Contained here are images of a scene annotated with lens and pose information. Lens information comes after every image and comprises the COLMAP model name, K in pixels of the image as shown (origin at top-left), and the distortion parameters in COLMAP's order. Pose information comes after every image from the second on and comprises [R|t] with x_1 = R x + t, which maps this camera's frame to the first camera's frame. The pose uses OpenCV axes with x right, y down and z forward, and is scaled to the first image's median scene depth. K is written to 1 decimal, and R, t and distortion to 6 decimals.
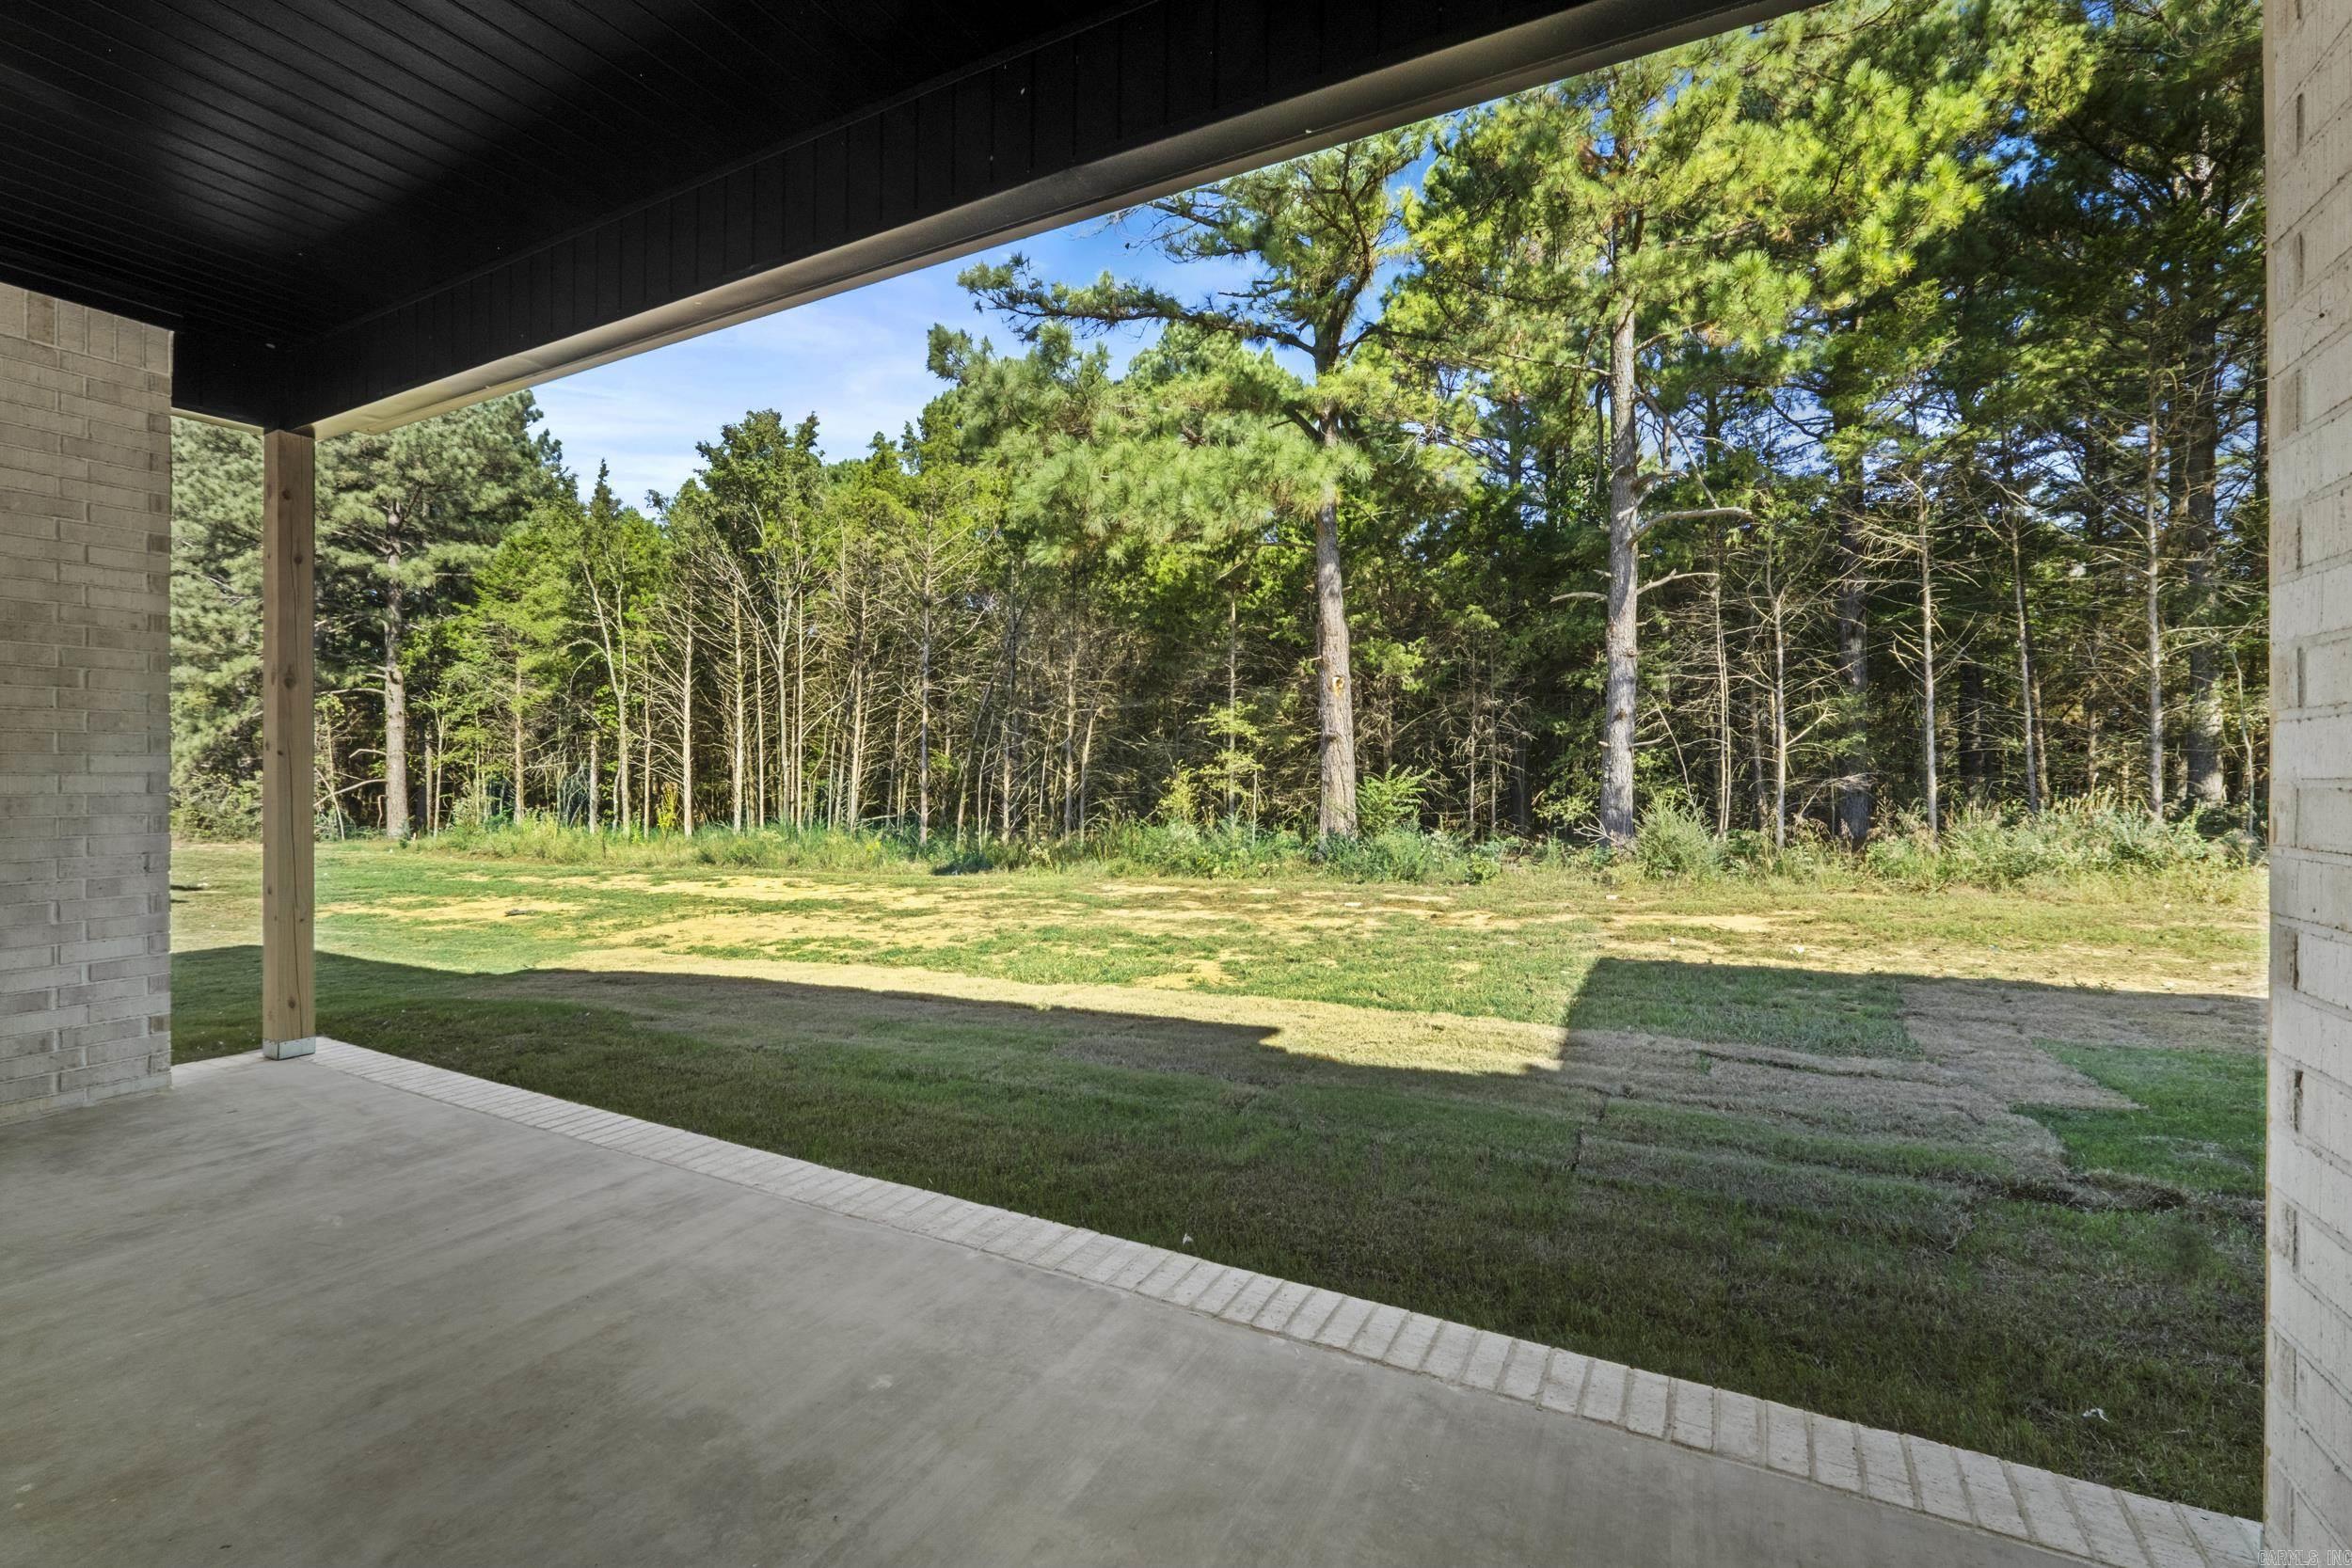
lens RADIAL K [[1033.8, 0, 1168.1], [0, 1033.8, 775.8], [0, 0, 1]] dist [-0.006745, -0.000154]
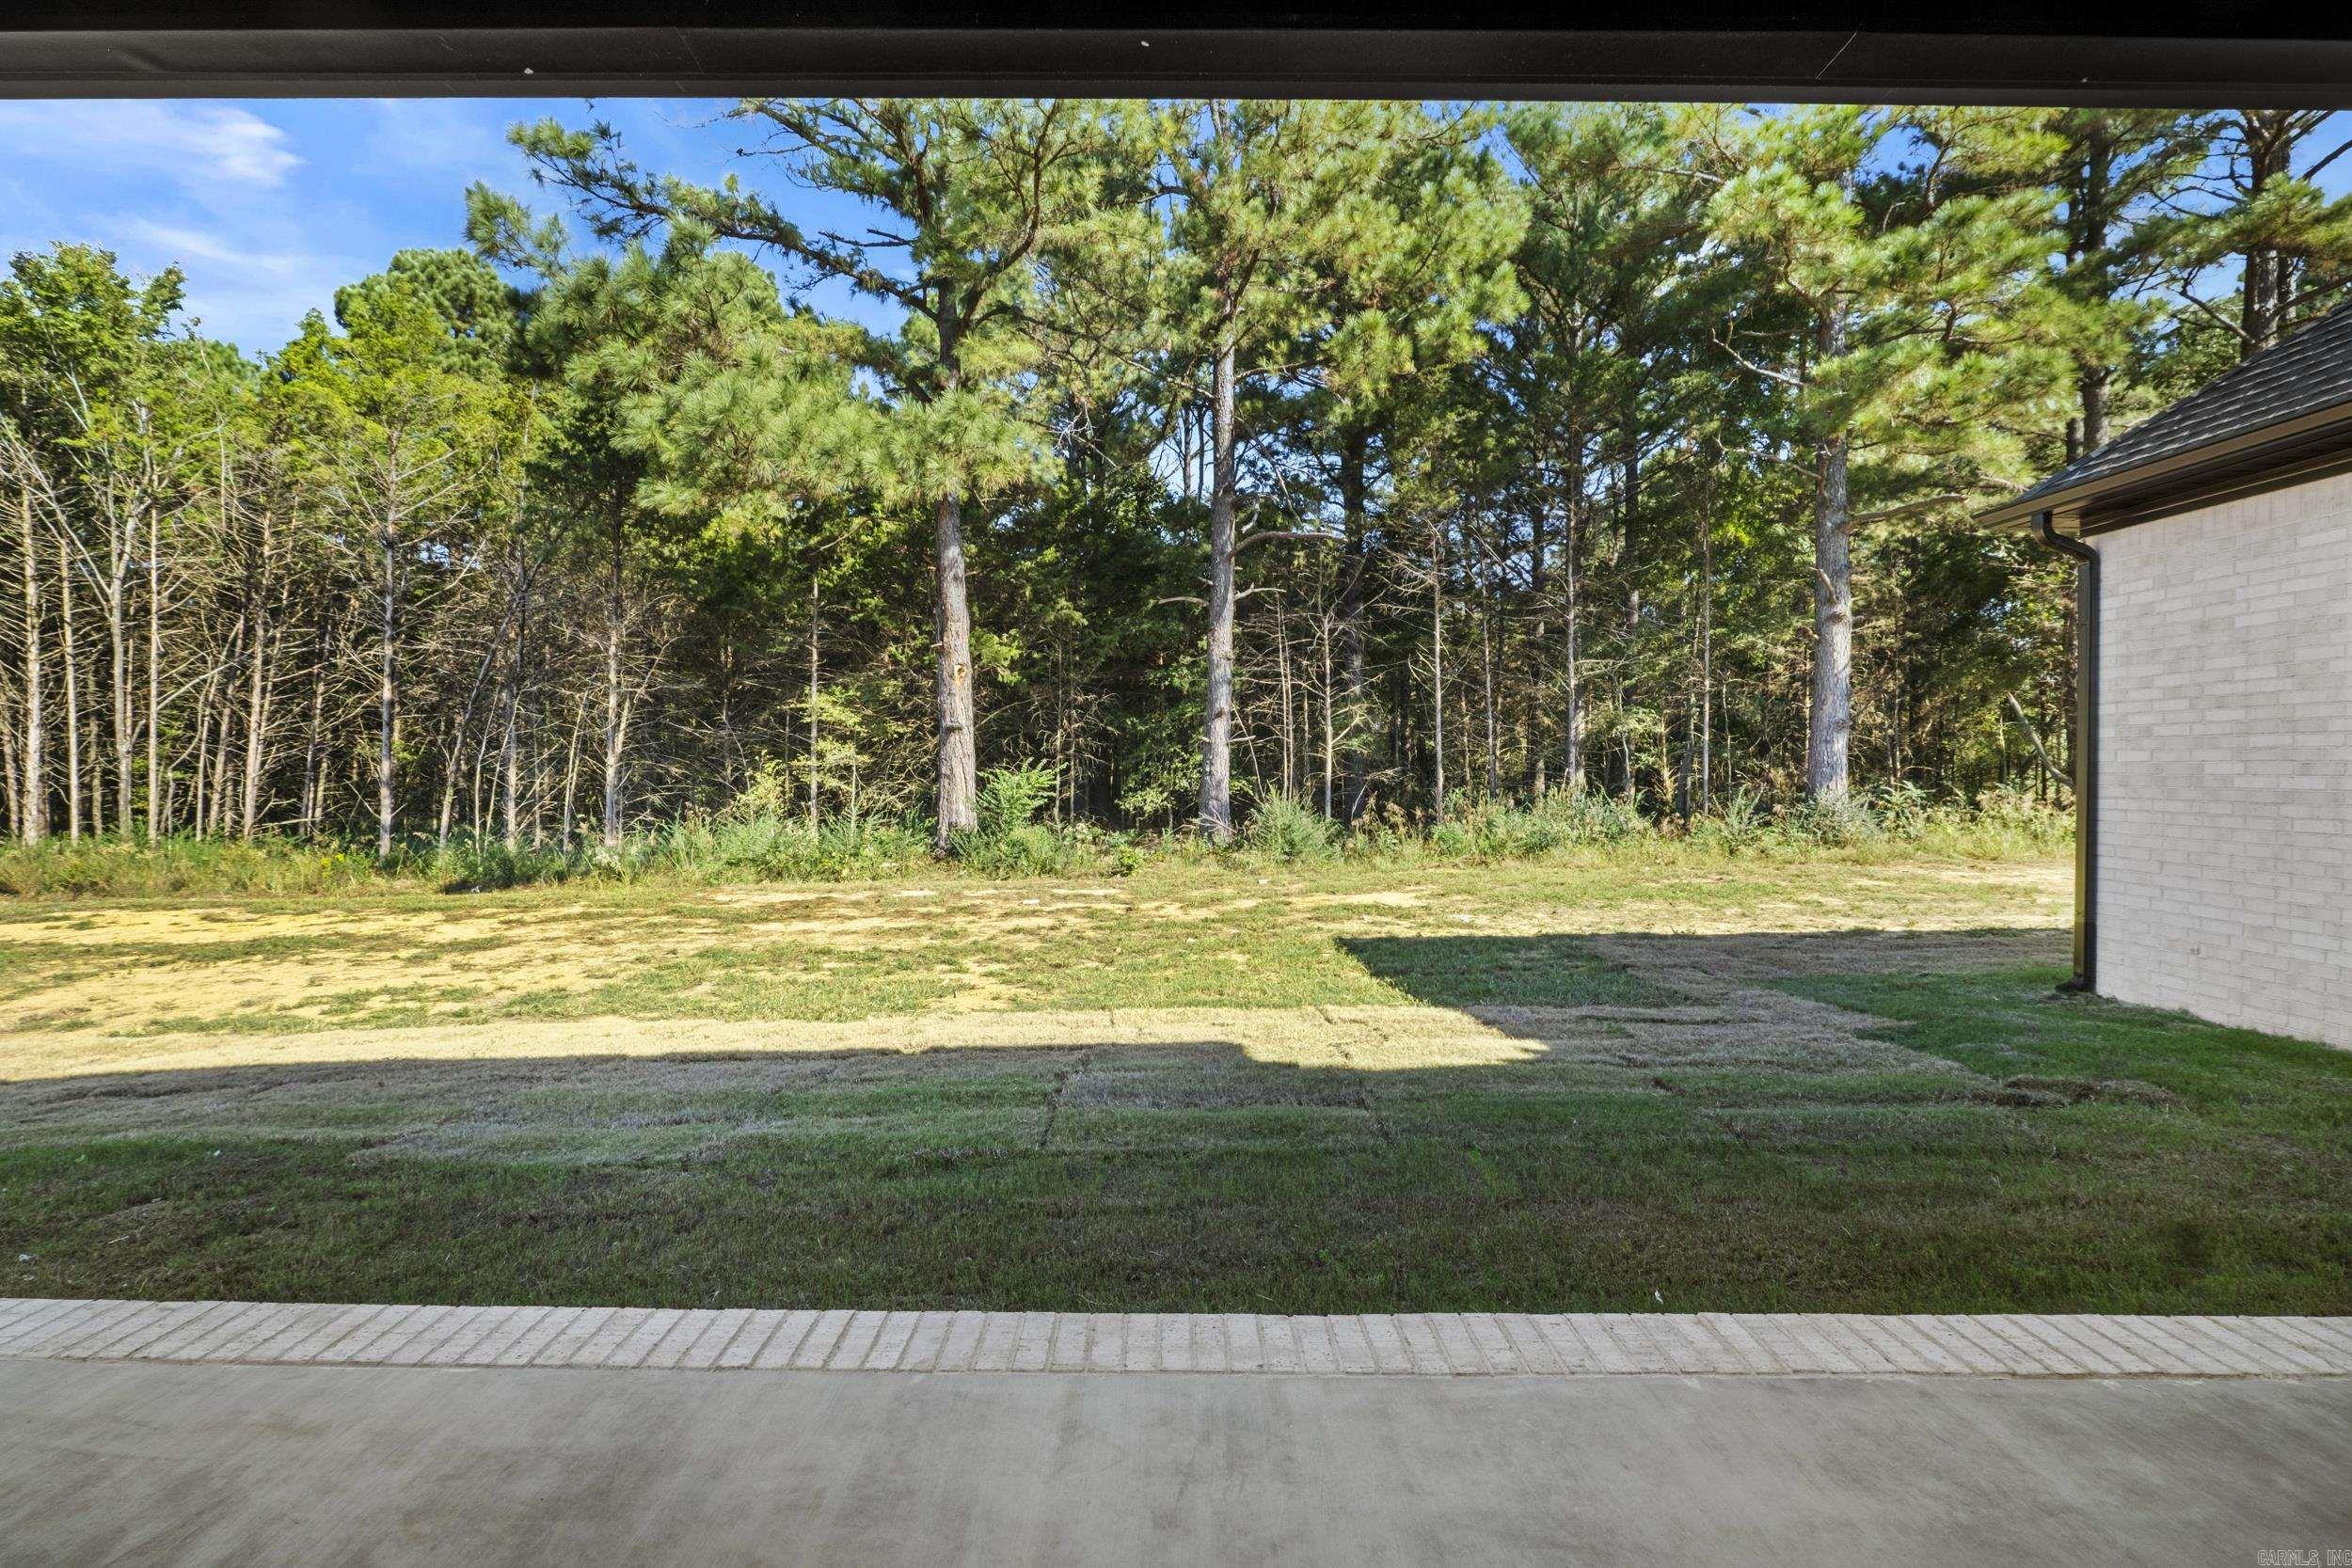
lens RADIAL K [[1033.8, 0, 1168.1], [0, 1033.8, 775.8], [0, 0, 1]] dist [-0.006745, -0.000154]
pose [[0.882288, 0.000155, 0.470711, -0.121327], [-0.003504, 0.999974, 0.006237, 0.000240], [-0.470698, -0.007152, 0.882266, 0.067222]]
